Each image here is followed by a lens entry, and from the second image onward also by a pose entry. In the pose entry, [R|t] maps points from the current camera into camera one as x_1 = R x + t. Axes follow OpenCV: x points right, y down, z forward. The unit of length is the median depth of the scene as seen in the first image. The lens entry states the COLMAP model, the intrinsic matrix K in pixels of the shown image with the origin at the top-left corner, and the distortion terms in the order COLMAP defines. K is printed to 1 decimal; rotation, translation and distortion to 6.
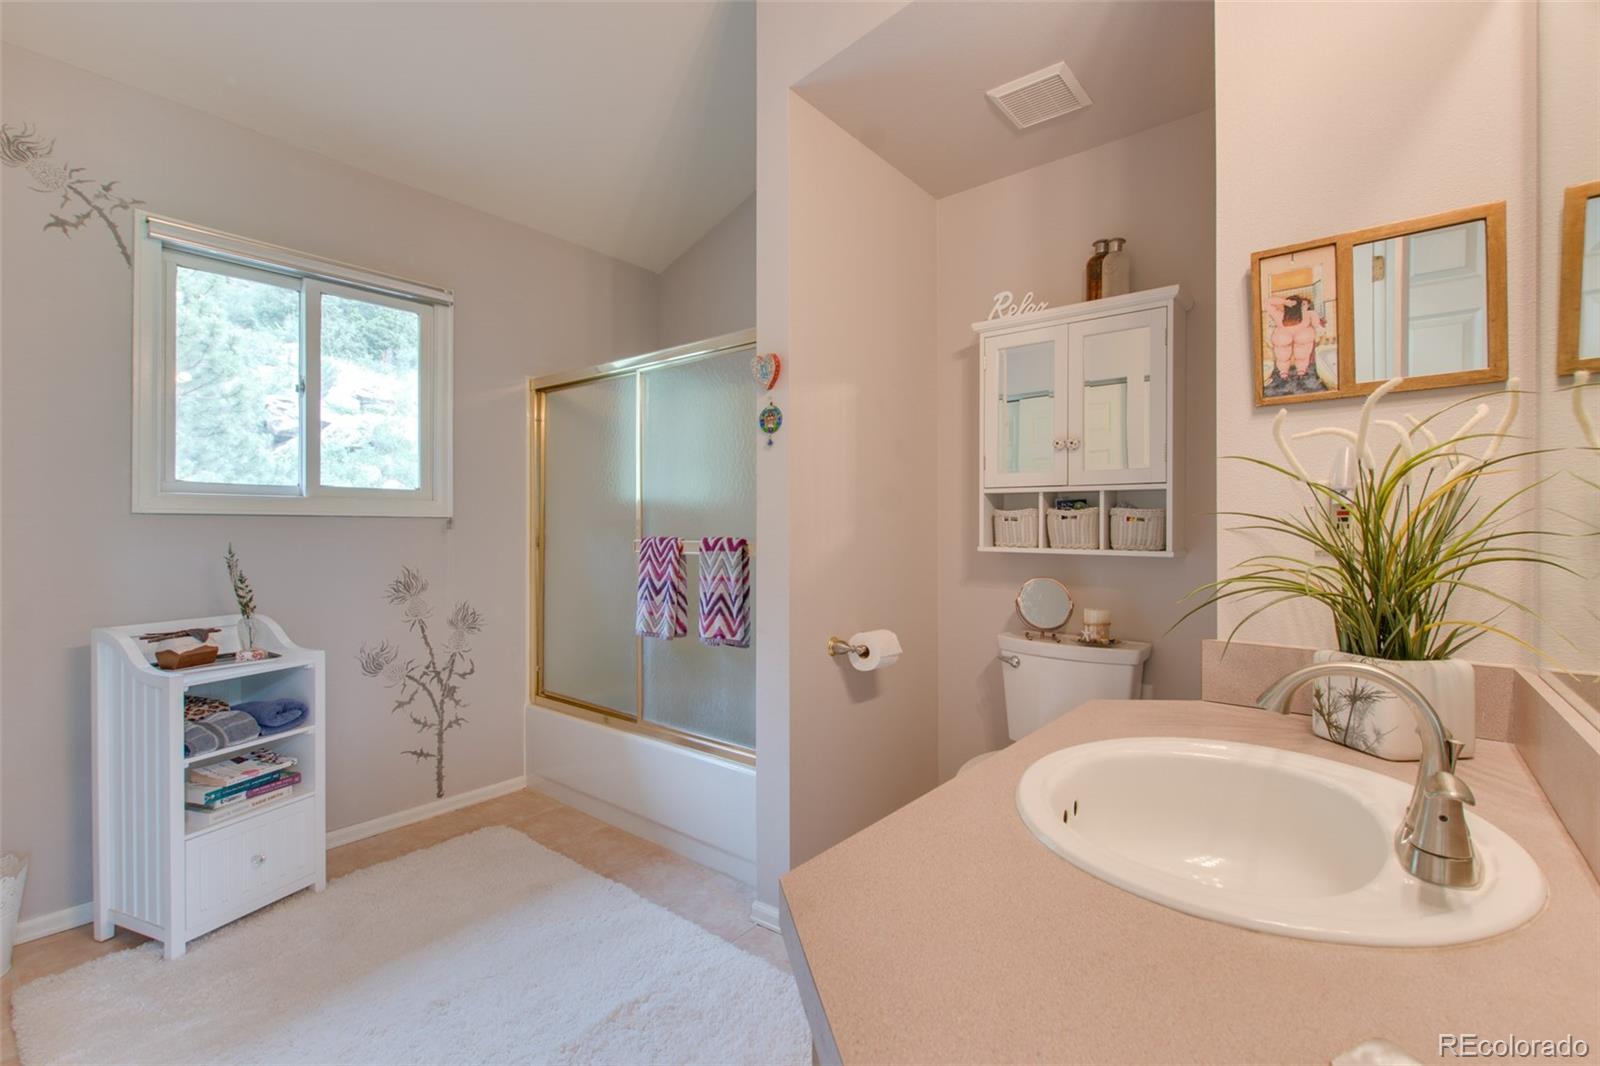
lens RADIAL K [[703.3, 0, 804.5], [0, 703.3, 529.5], [0, 0, 1]] dist [0.003025, 0.000046]
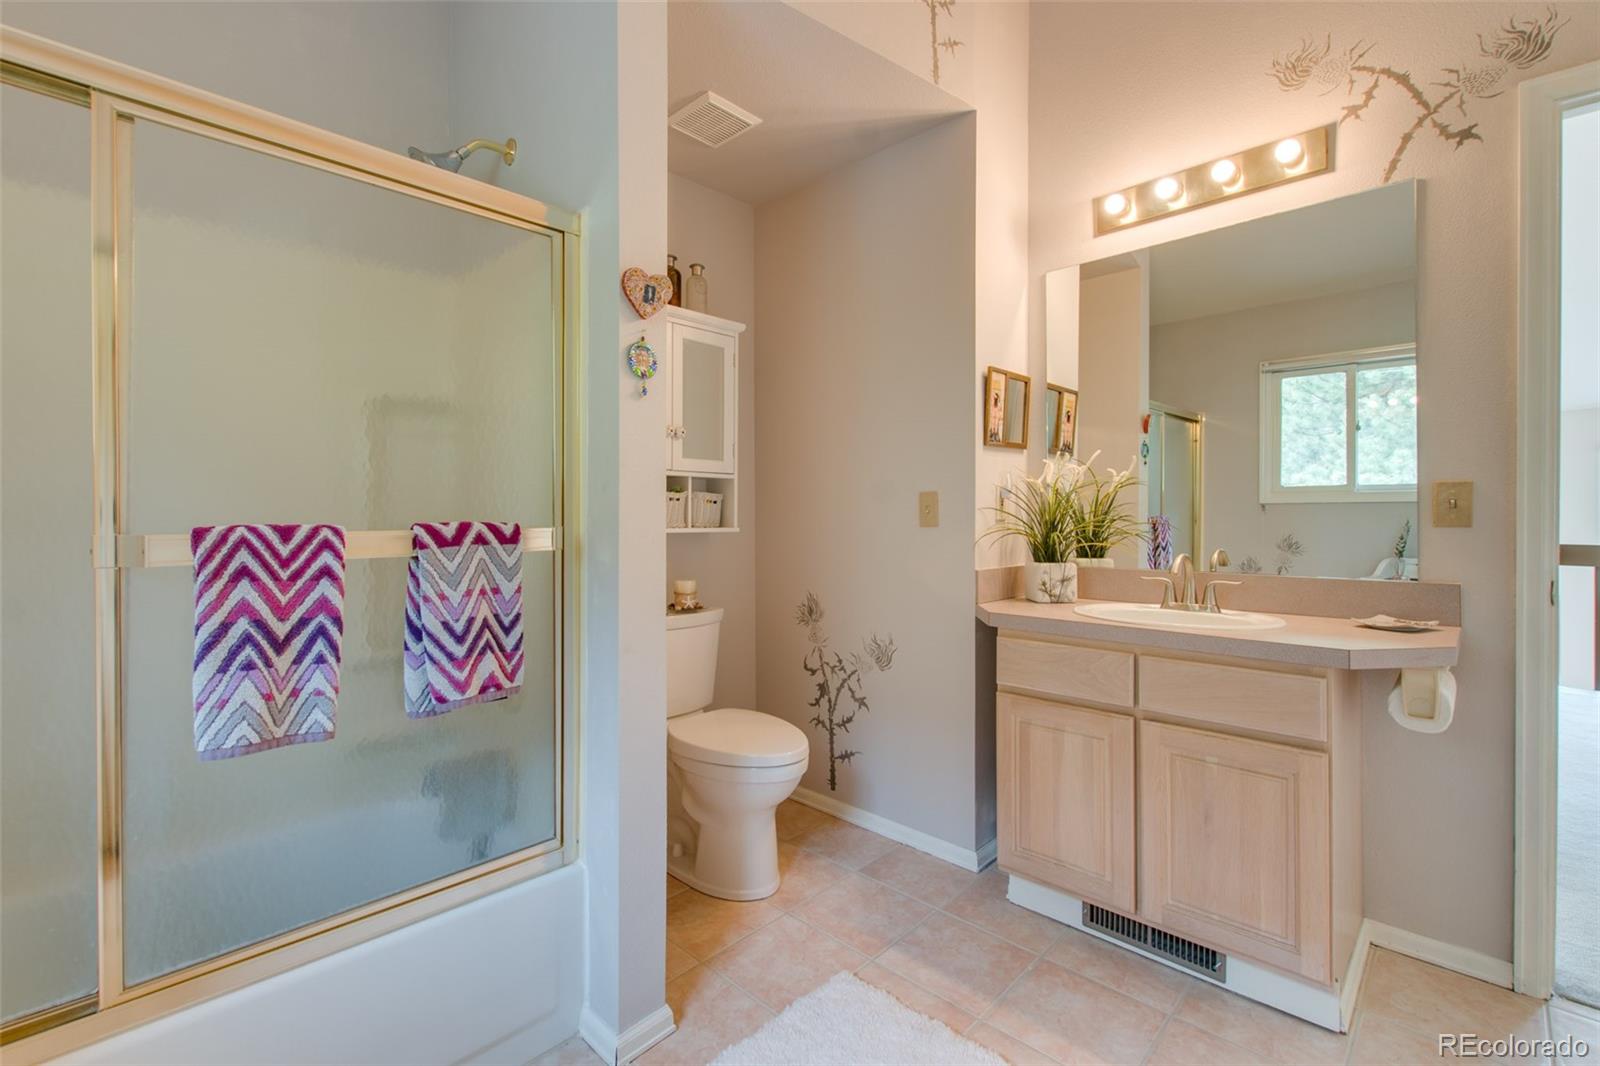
lens RADIAL K [[718.2, 0, 776.0], [0, 718.2, 513.4], [0, 0, 1]] dist [0.001948, 0.000100]
pose [[0.107281, -0.001457, 0.994228, -0.729688], [0.002198, 0.999997, 0.001228, 0.004095], [-0.994226, 0.002053, 0.107284, 0.726175]]
